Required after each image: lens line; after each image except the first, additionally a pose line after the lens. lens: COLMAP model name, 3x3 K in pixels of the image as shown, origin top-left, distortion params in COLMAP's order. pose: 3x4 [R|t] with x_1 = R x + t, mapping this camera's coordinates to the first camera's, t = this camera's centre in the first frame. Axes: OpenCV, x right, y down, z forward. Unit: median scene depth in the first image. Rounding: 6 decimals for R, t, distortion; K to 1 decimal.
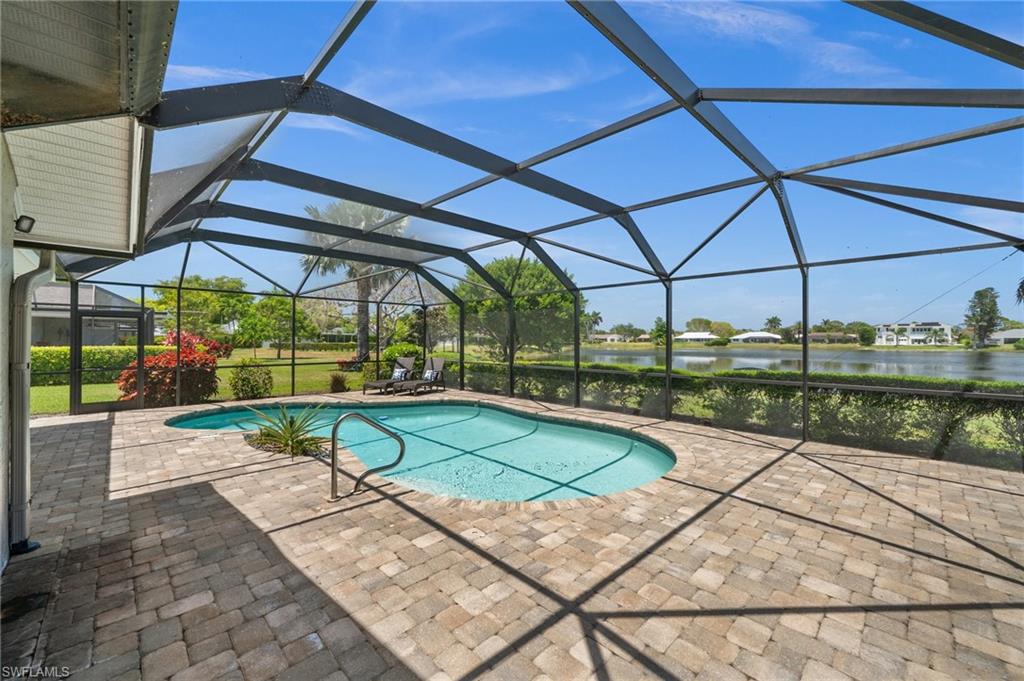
lens RADIAL K [[411.5, 0, 512.0], [0, 411.5, 340.5], [0, 0, 1]] dist [-0.001256, 0.000494]
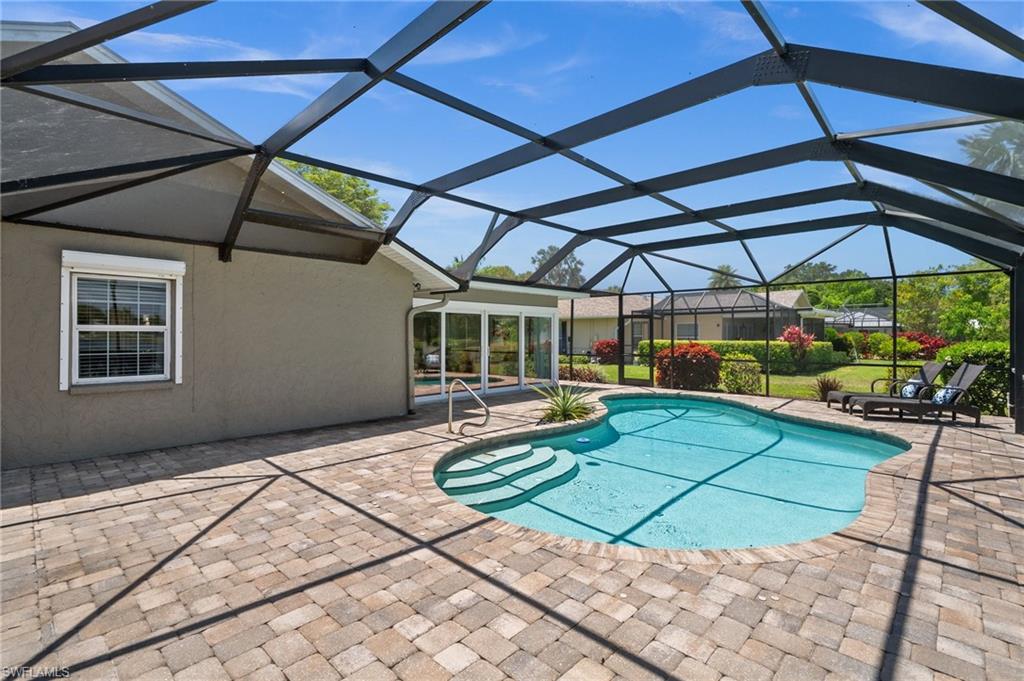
lens RADIAL K [[475.3, 0, 512.0], [0, 475.3, 340.5], [0, 0, 1]] dist [-0.000885, -0.000103]
pose [[0.026175, 0.004987, -0.999645, 1.655593], [0.000754, 0.999987, 0.005008, 0.027816], [0.999657, -0.000885, 0.026171, 1.400607]]
